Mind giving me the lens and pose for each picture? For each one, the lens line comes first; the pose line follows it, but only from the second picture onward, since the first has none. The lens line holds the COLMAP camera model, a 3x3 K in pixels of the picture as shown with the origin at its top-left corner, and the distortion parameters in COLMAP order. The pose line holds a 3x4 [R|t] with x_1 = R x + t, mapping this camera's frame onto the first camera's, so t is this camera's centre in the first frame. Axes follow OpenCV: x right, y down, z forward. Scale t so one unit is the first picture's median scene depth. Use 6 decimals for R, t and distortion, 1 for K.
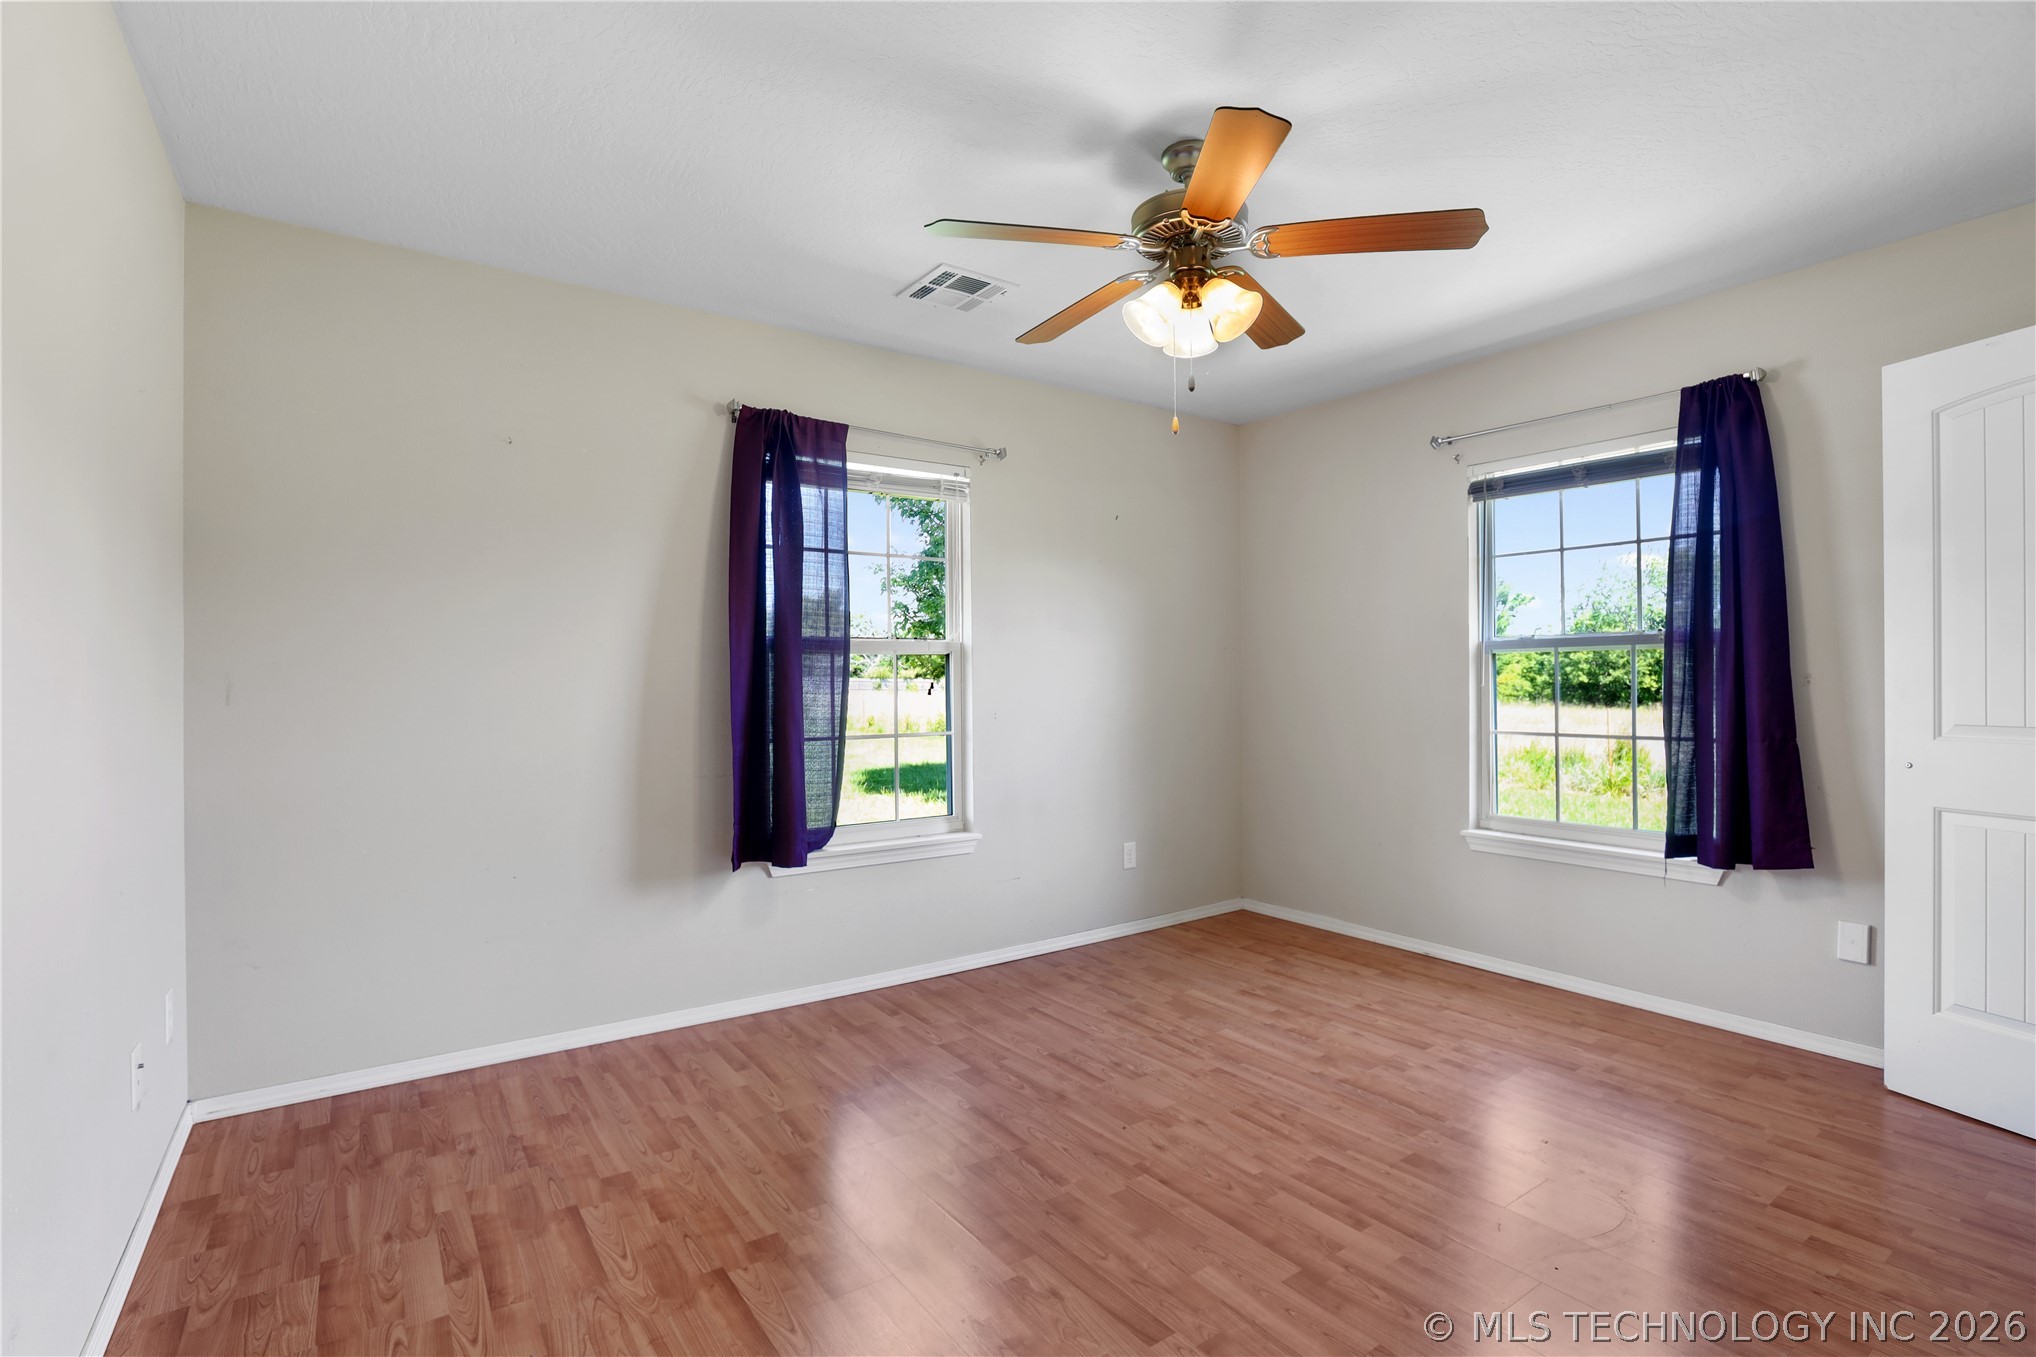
lens RADIAL K [[935.8, 0, 1007.7], [0, 935.8, 682.5], [0, 0, 1]] dist [-0.033378, 0.002356]
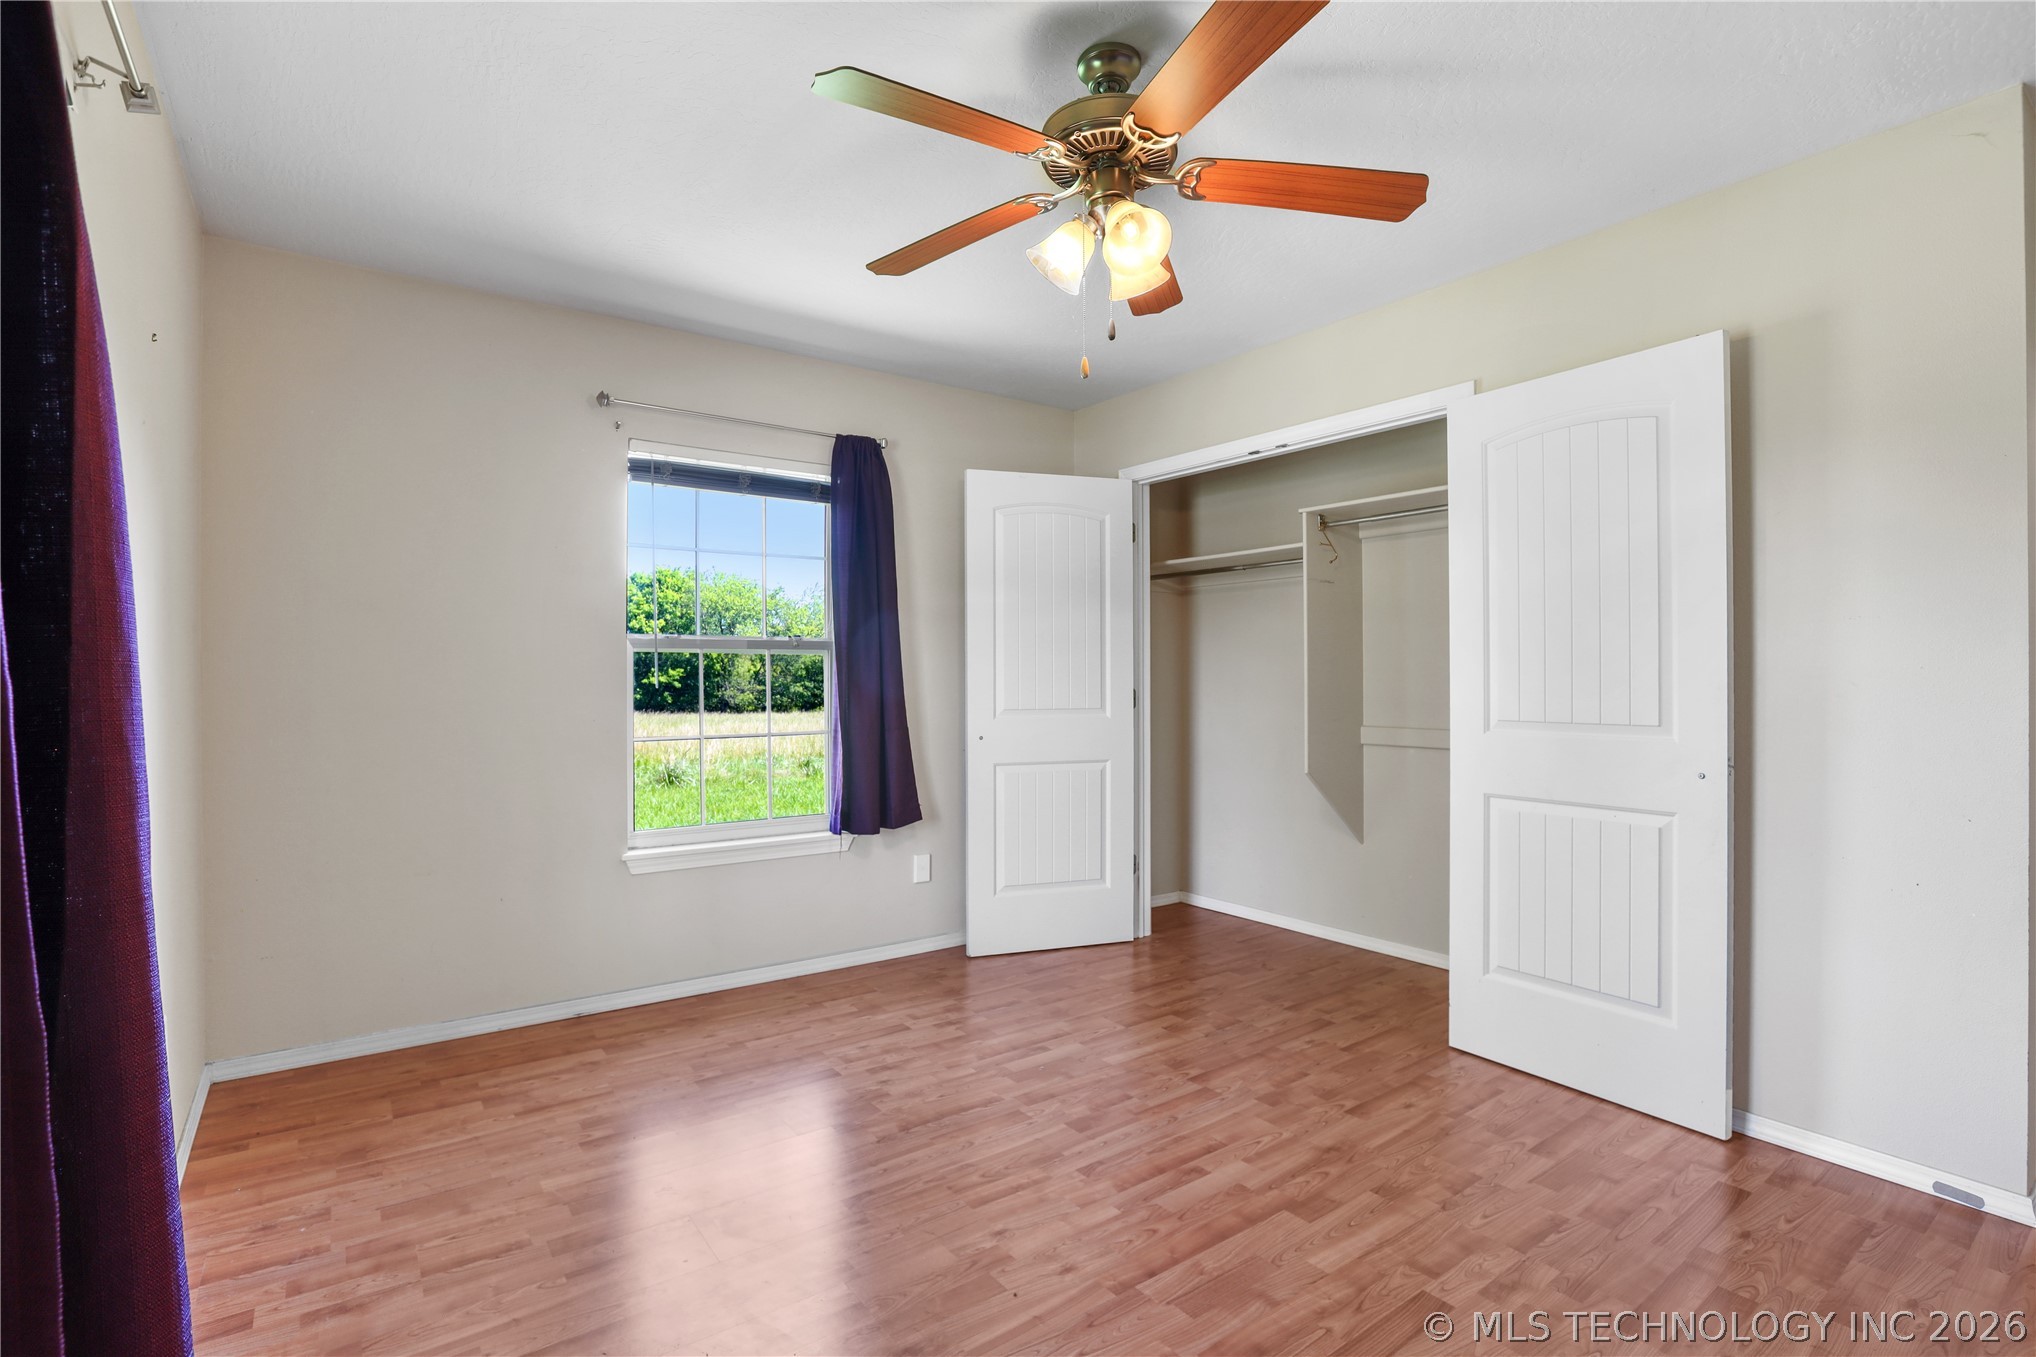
lens RADIAL K [[935.8, 0, 1003.7], [0, 935.8, 680.2], [0, 0, 1]] dist [-0.033378, 0.002356]
pose [[-0.007818, 0.006638, 0.999947, -0.467047], [0.001884, 0.999976, -0.006623, 0.003458], [-0.999968, 0.001832, -0.007830, 0.792130]]
